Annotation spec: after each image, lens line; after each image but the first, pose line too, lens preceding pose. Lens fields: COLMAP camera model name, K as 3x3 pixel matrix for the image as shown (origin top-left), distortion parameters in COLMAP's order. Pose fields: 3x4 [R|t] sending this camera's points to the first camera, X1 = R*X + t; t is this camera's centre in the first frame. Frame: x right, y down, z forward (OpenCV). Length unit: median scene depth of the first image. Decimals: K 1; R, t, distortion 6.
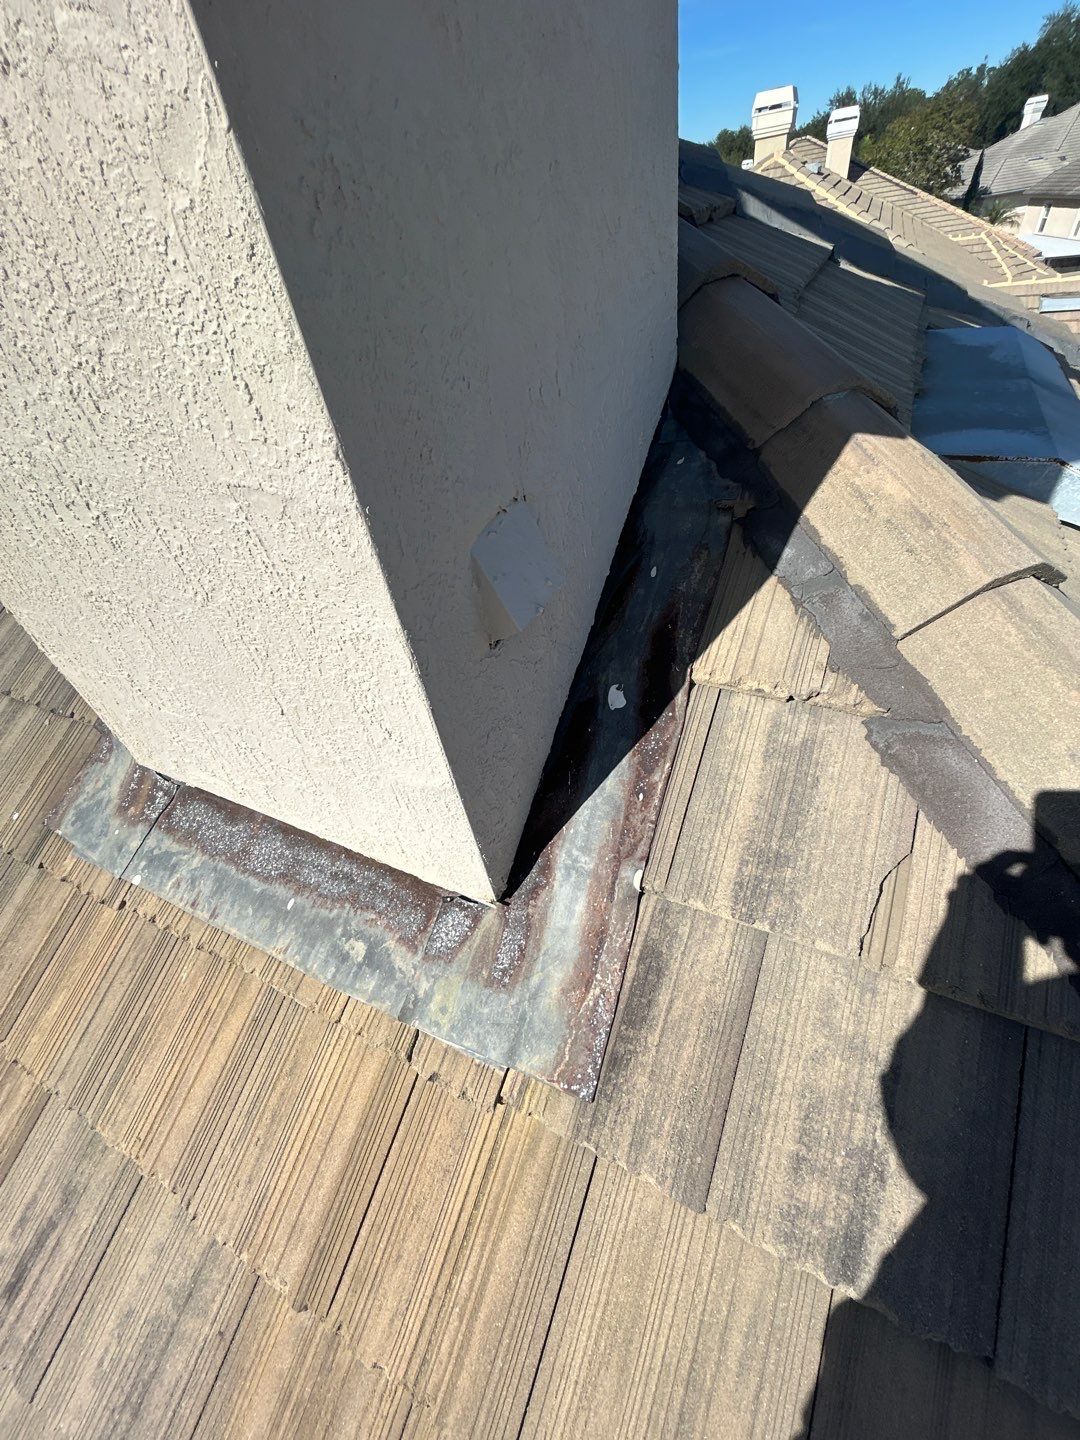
lens RADIAL K [[574.8, 0, 539.0], [0, 574.8, 725.1], [0, 0, 1]] dist [-0.003139, 0.000769]
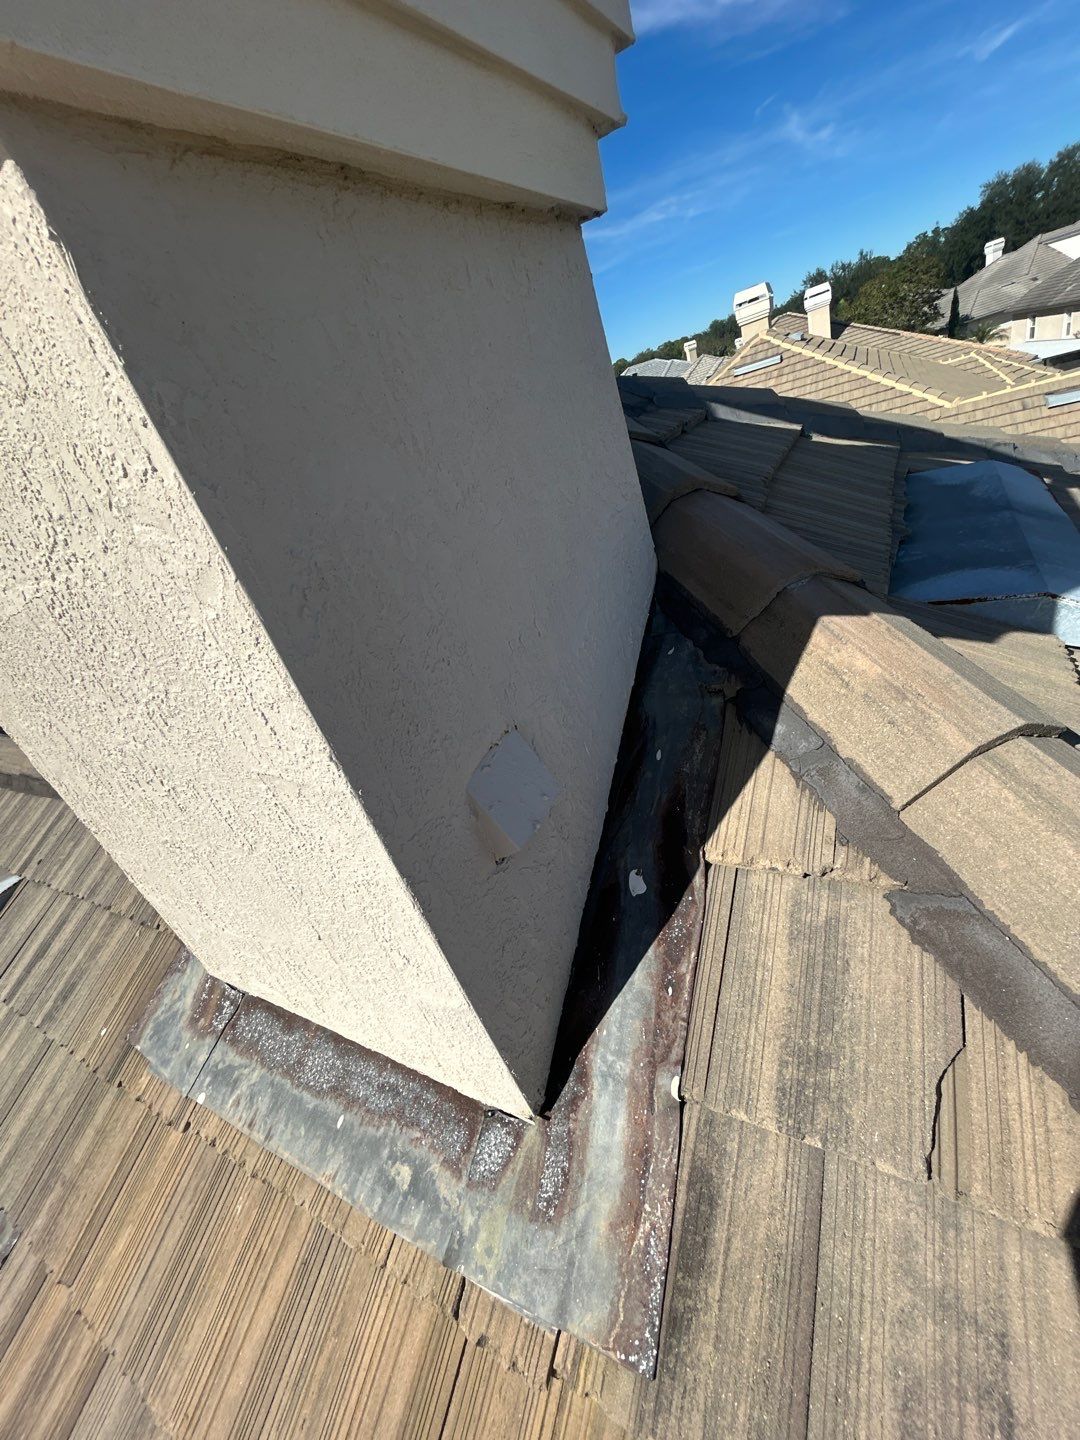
lens RADIAL K [[574.8, 0, 539.0], [0, 574.8, 725.1], [0, 0, 1]] dist [-0.003139, 0.000769]
pose [[0.986309, -0.122452, -0.110452, 0.124320], [0.093883, 0.967604, -0.234369, -0.108345], [0.135573, 0.220791, 0.965853, -0.080244]]
